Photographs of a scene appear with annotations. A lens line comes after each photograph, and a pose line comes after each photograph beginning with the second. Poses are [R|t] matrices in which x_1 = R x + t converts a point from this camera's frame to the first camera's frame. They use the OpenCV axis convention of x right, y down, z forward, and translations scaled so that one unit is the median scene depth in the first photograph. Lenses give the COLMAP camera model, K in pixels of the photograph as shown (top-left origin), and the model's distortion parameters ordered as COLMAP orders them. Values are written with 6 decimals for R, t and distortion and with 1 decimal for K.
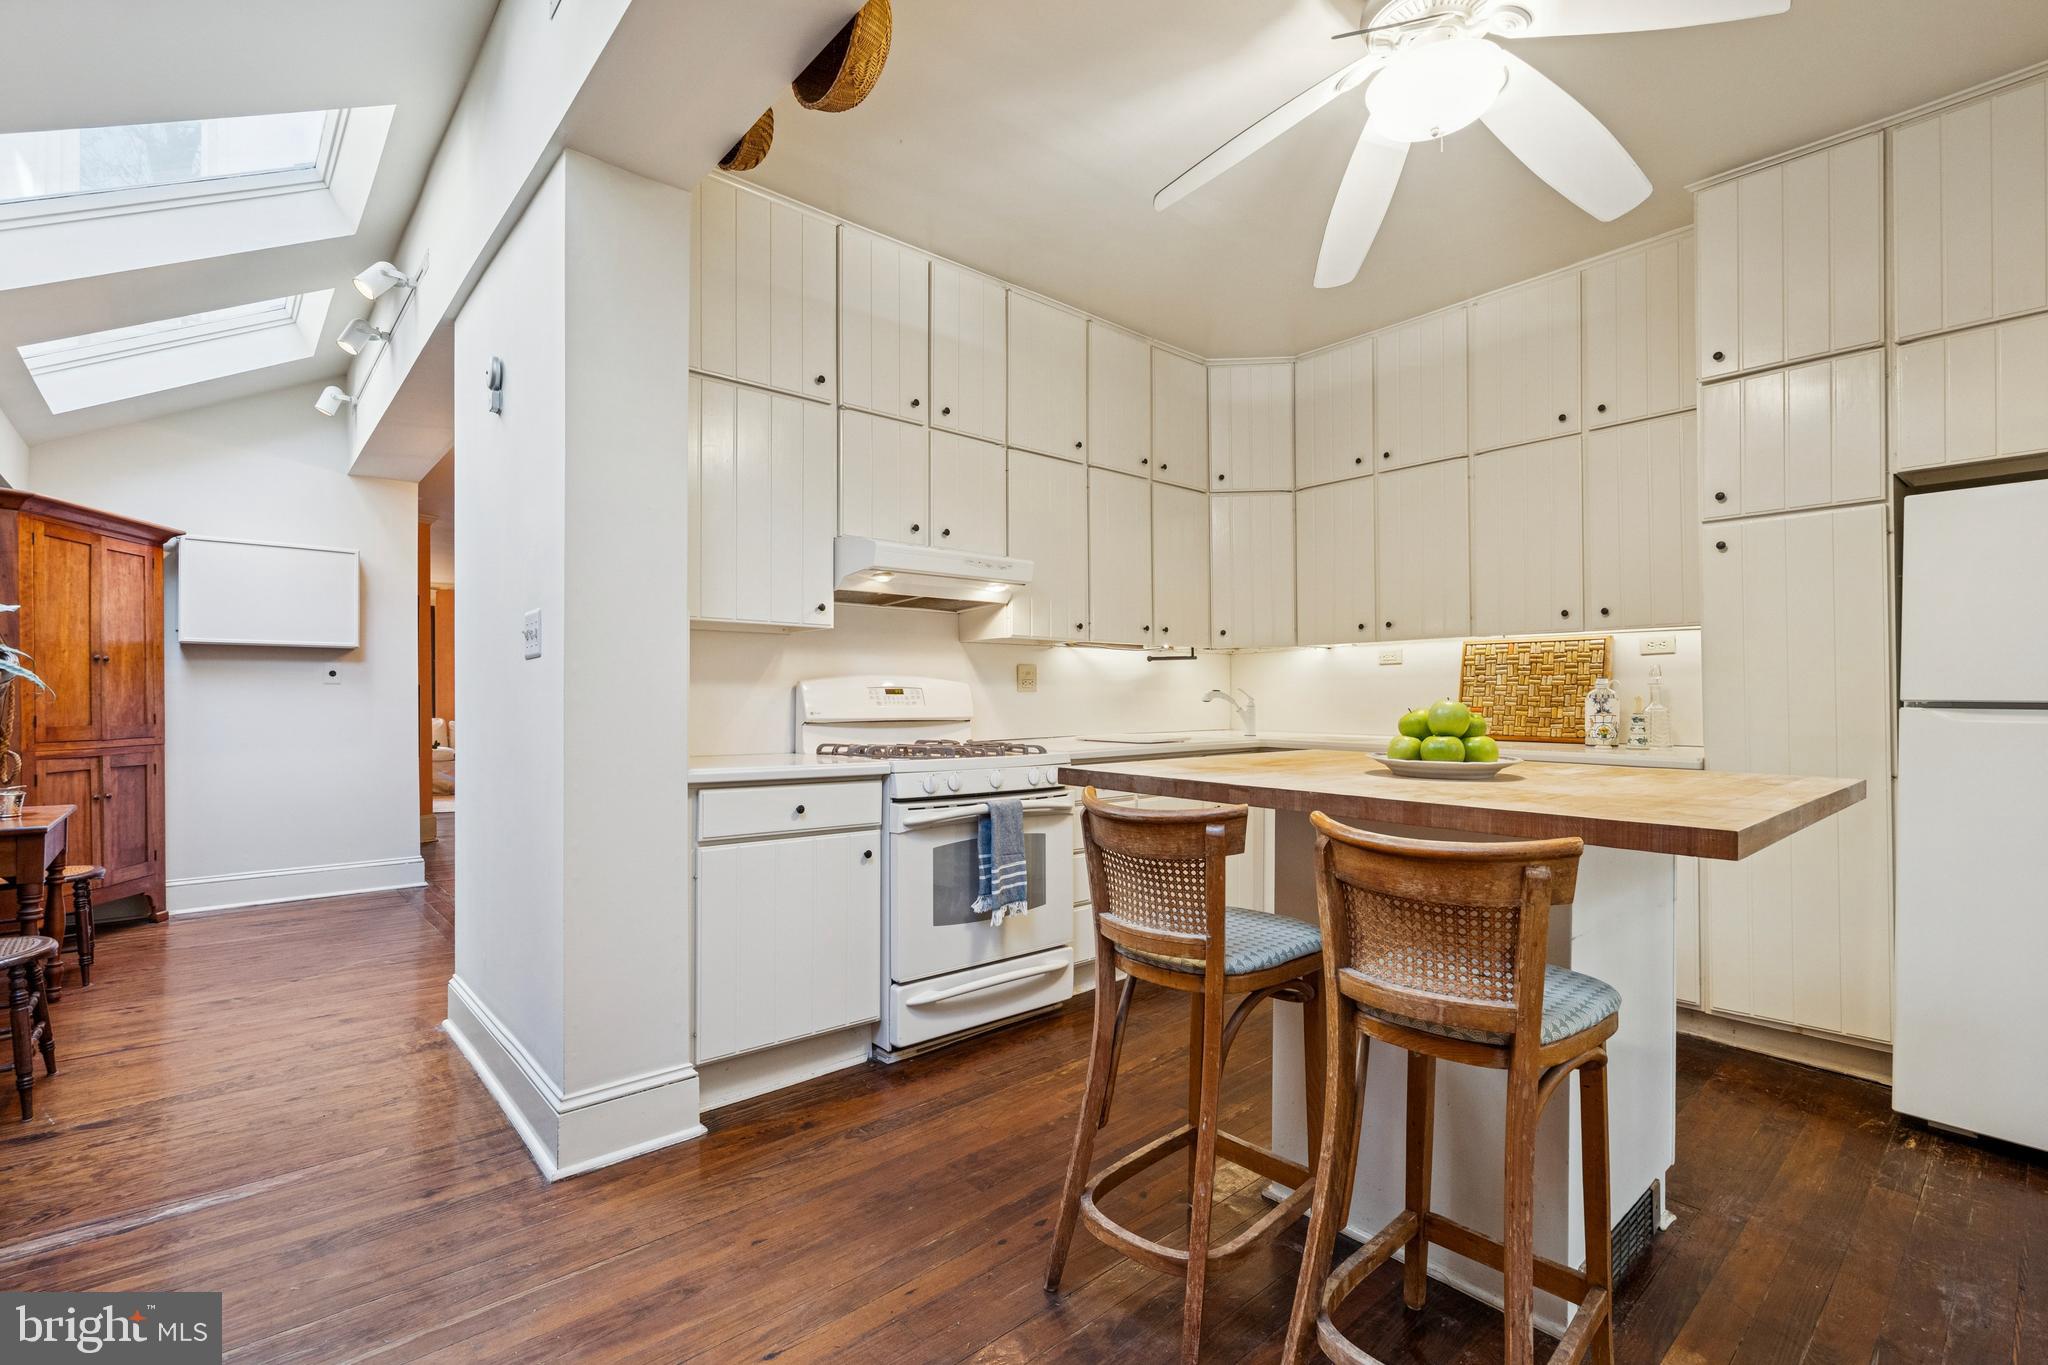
lens RADIAL K [[933.7, 0, 1029.1], [0, 933.7, 695.6], [0, 0, 1]] dist [-0.004534, 0.002302]
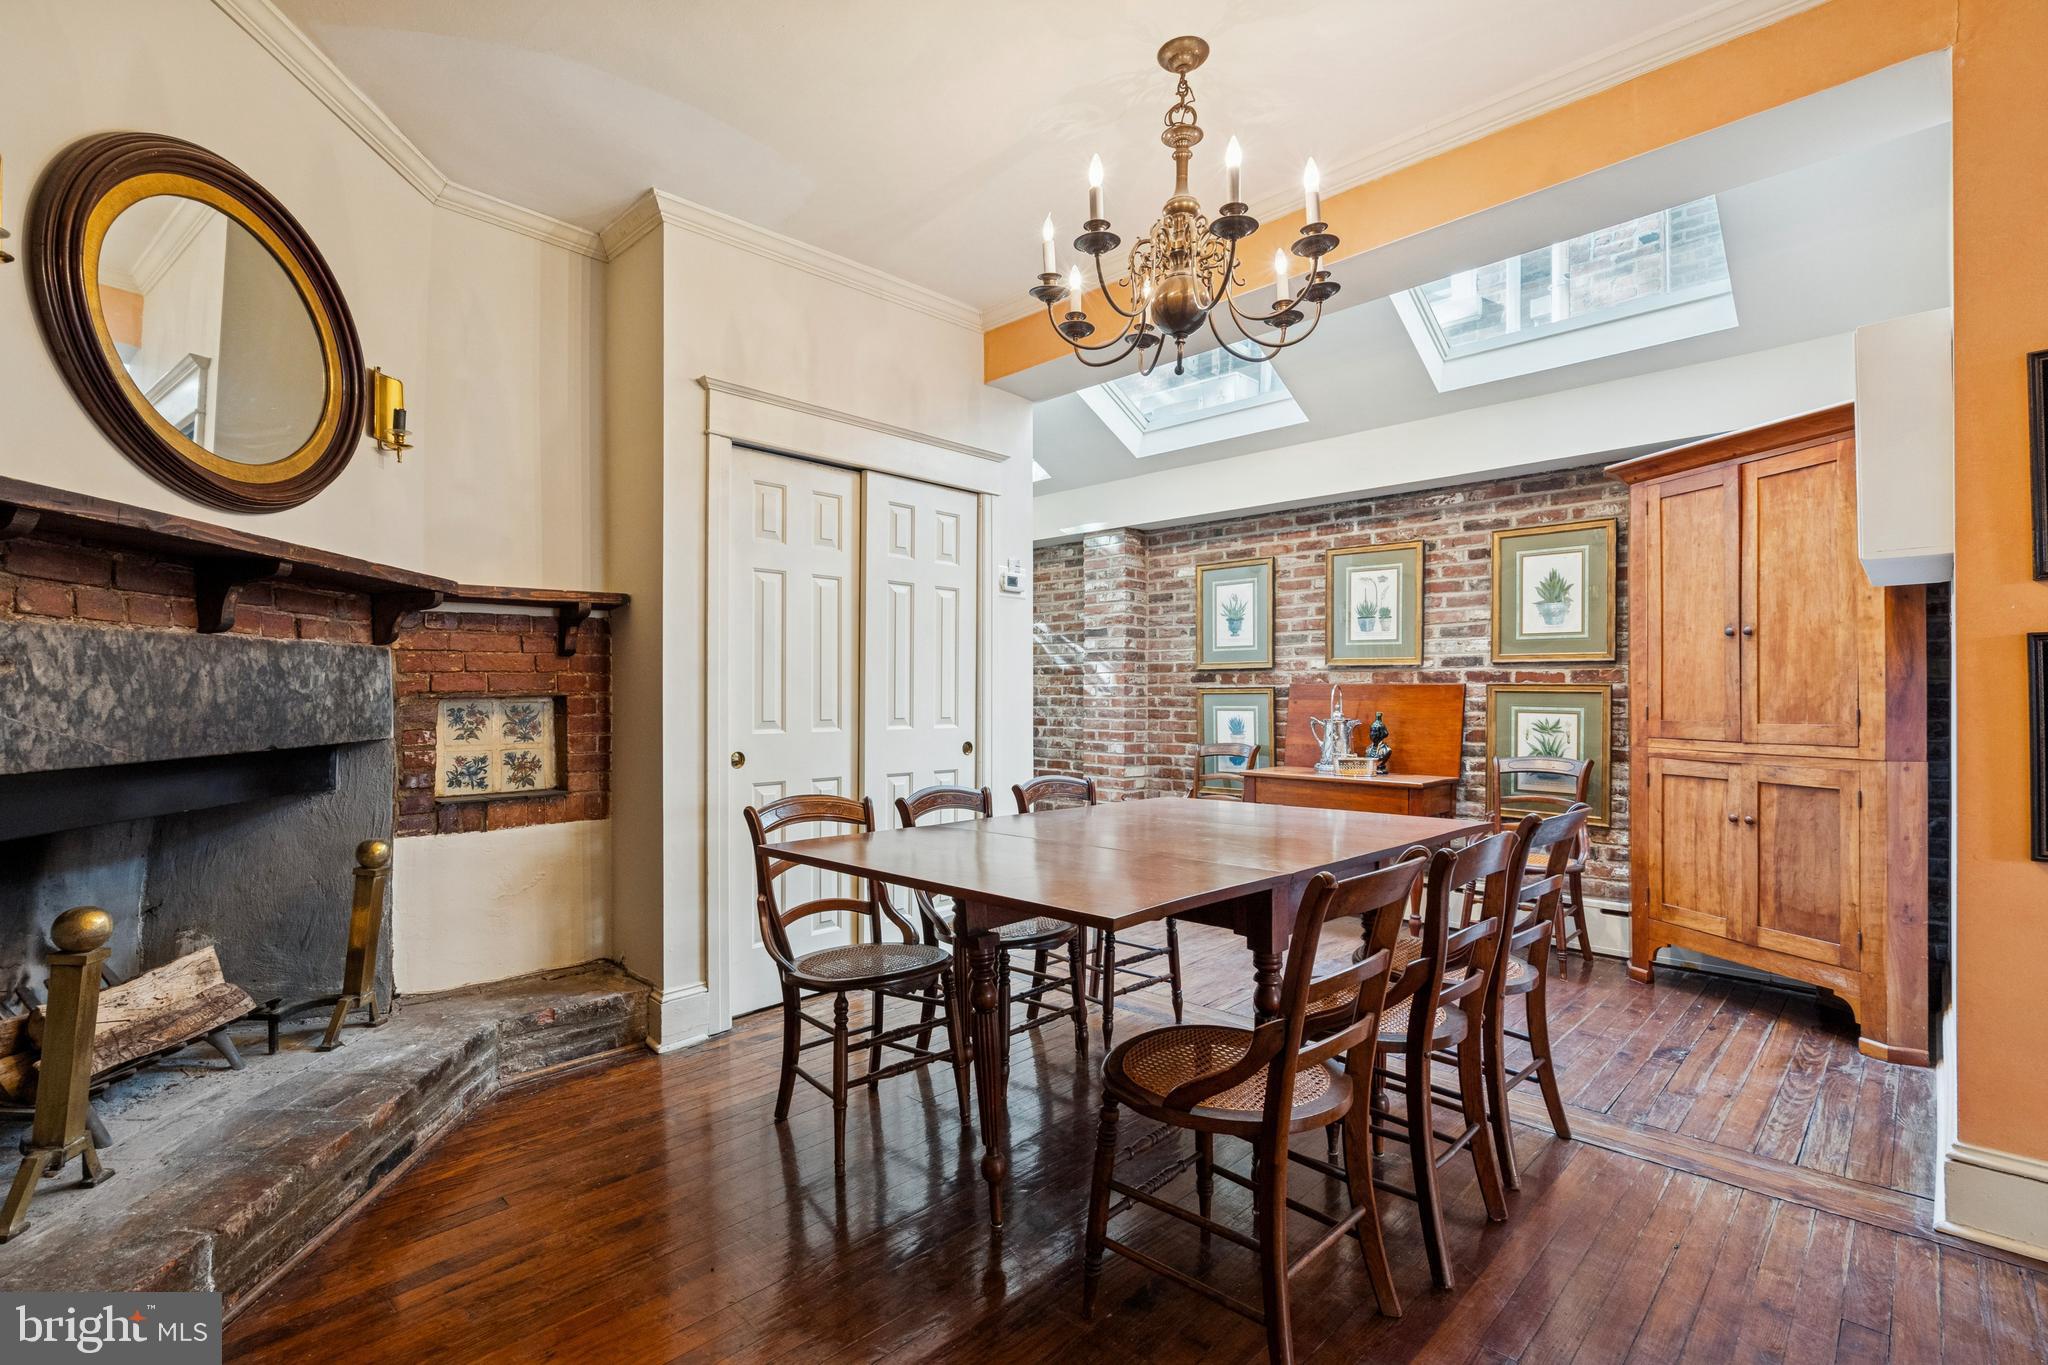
lens RADIAL K [[933.7, 0, 1001.5], [0, 933.7, 693.3], [0, 0, 1]] dist [-0.004534, 0.002302]
pose [[-0.998262, 0.004865, -0.058731, -0.441892], [0.005478, 0.999932, -0.010277, 0.015932], [0.058677, -0.010580, -0.998221, 2.037134]]
